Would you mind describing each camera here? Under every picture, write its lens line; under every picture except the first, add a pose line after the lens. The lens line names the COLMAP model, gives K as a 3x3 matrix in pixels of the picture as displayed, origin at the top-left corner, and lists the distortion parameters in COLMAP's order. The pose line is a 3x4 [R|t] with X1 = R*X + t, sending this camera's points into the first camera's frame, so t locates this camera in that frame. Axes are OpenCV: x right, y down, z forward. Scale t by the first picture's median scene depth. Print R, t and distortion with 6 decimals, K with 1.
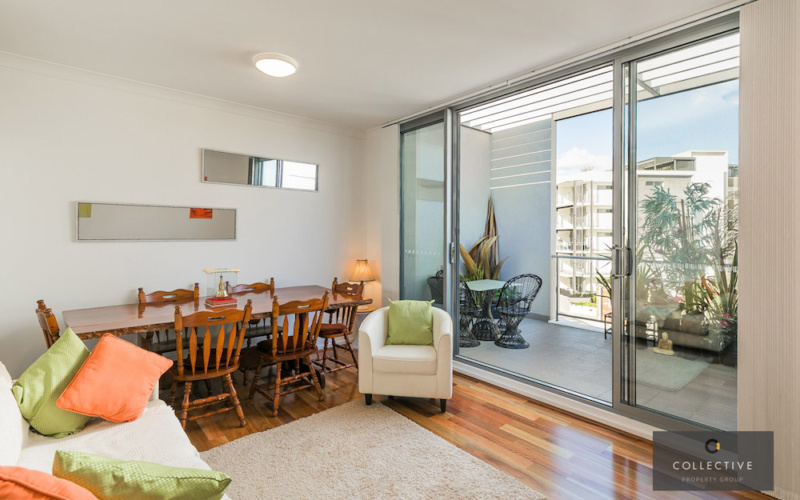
lens RADIAL K [[364.3, 0, 396.9], [0, 364.3, 235.7], [0, 0, 1]] dist [0.001586, 0.000194]
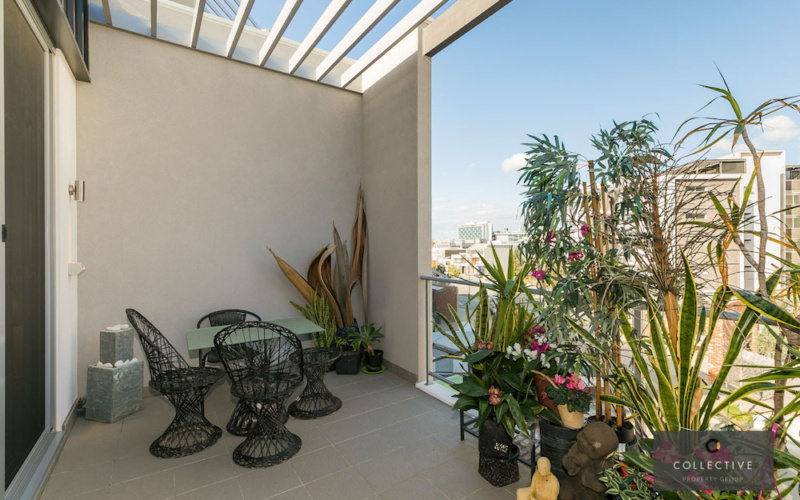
lens RADIAL K [[354.4, 0, 400.0], [0, 354.4, 250.0], [0, 0, 1]] dist [0.000521, 0.000053]
pose [[0.995350, -0.009762, -0.095831, 0.196818], [0.009963, 0.999949, 0.001625, 0.003739], [0.095810, -0.002572, 0.995396, 0.178746]]
